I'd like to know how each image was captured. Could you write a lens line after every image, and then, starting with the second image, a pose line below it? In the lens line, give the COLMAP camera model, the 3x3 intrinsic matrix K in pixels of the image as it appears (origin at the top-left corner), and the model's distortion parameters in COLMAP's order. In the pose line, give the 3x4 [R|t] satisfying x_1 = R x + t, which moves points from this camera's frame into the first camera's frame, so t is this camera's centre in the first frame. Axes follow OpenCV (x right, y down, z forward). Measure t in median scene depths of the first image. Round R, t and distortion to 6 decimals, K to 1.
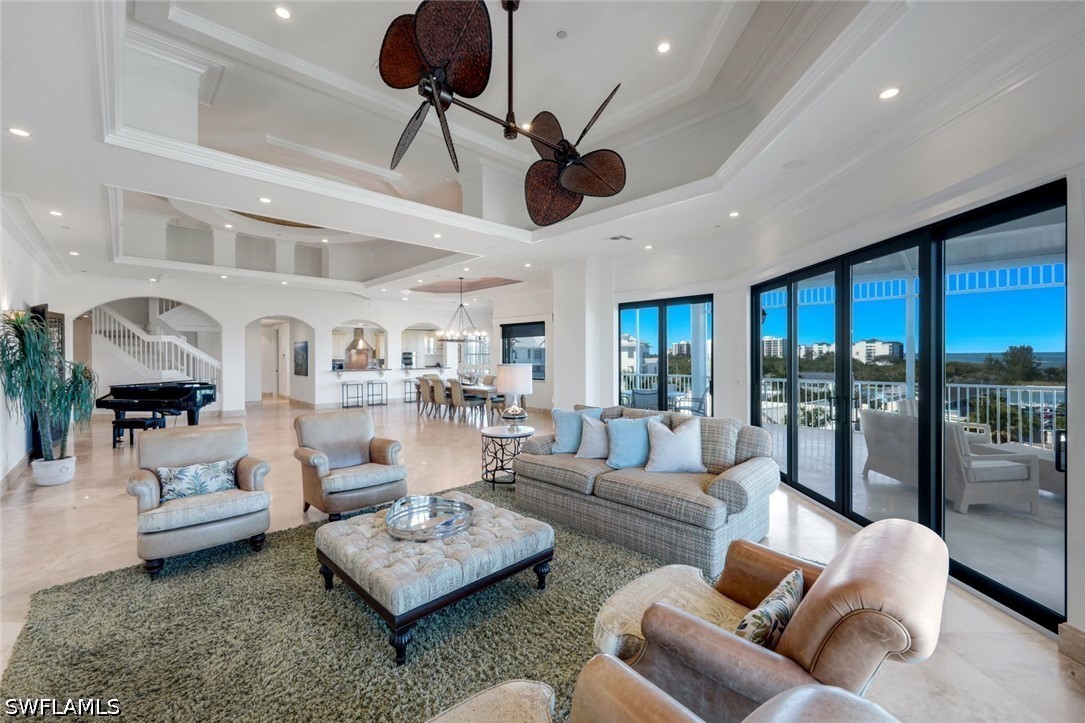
lens RADIAL K [[438.1, 0, 541.5], [0, 438.1, 360.7], [0, 0, 1]] dist [-0.000824, 0.000222]
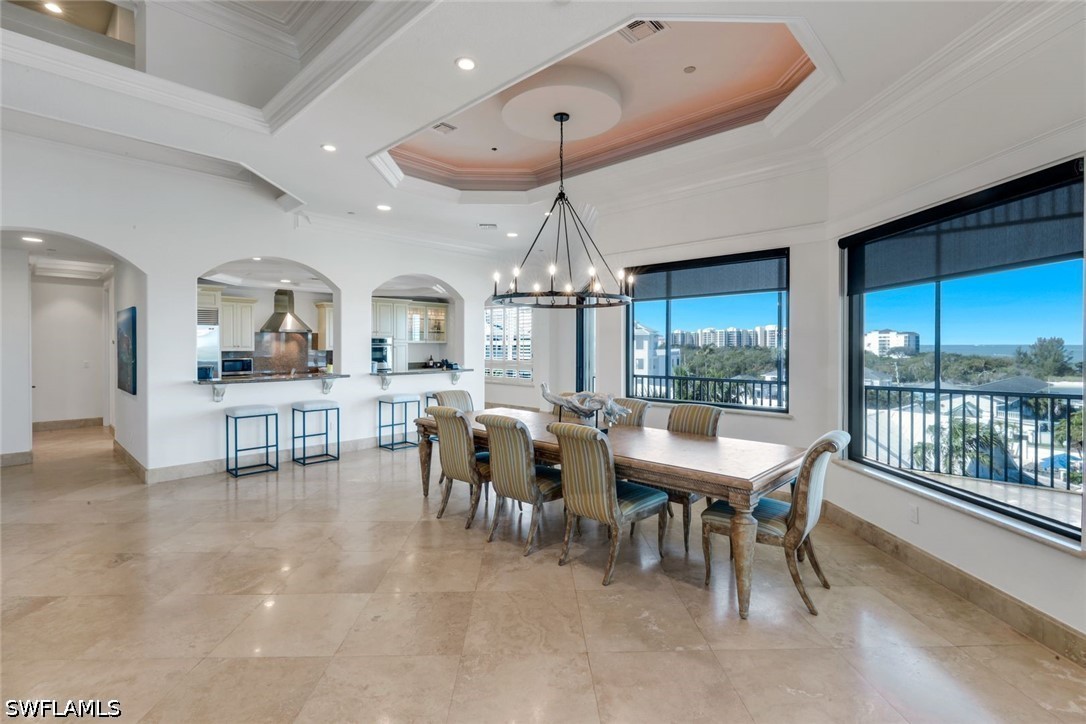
lens RADIAL K [[500.0, 0, 540.8], [0, 500.0, 348.7], [0, 0, 1]] dist [0.003034, -0.001028]
pose [[0.998997, 0.003975, 0.044608, -0.140777], [-0.003687, 0.999972, -0.006554, -0.003525], [-0.044633, 0.006383, 0.998983, 0.398232]]
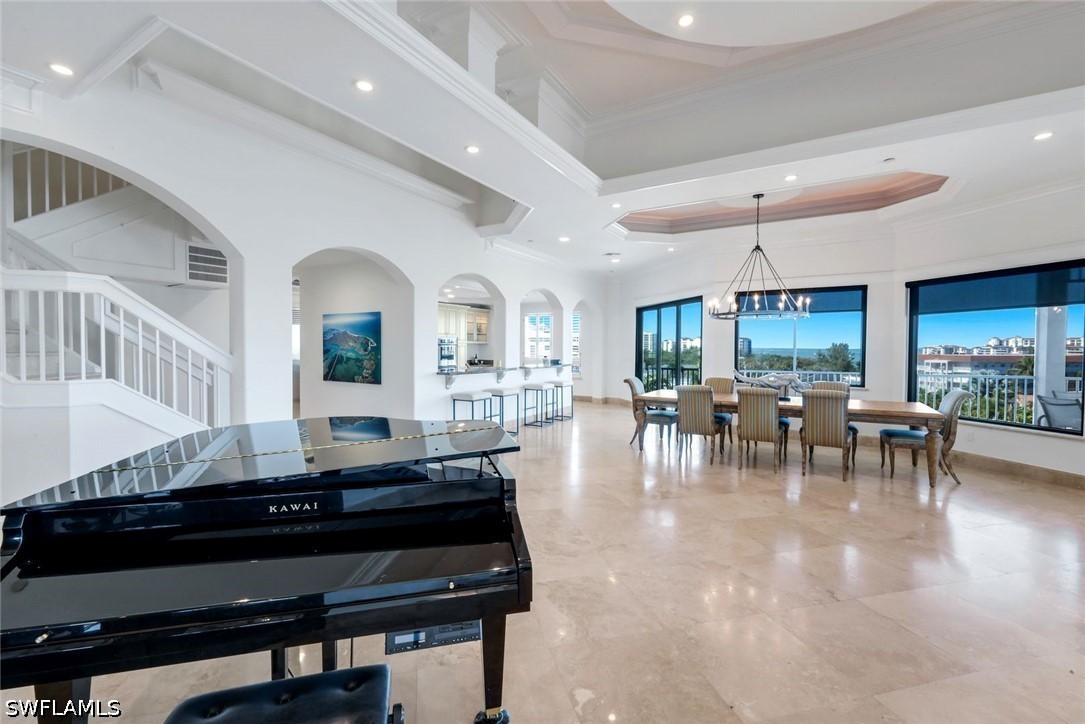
lens RADIAL K [[458.3, 0, 542.0], [0, 458.3, 358.5], [0, 0, 1]] dist [-0.000675, 0.000274]
pose [[0.965186, 0.002584, 0.261552, -0.372789], [-0.005489, 0.999931, 0.010376, 0.001114], [-0.261507, -0.011450, 0.965134, 0.348914]]
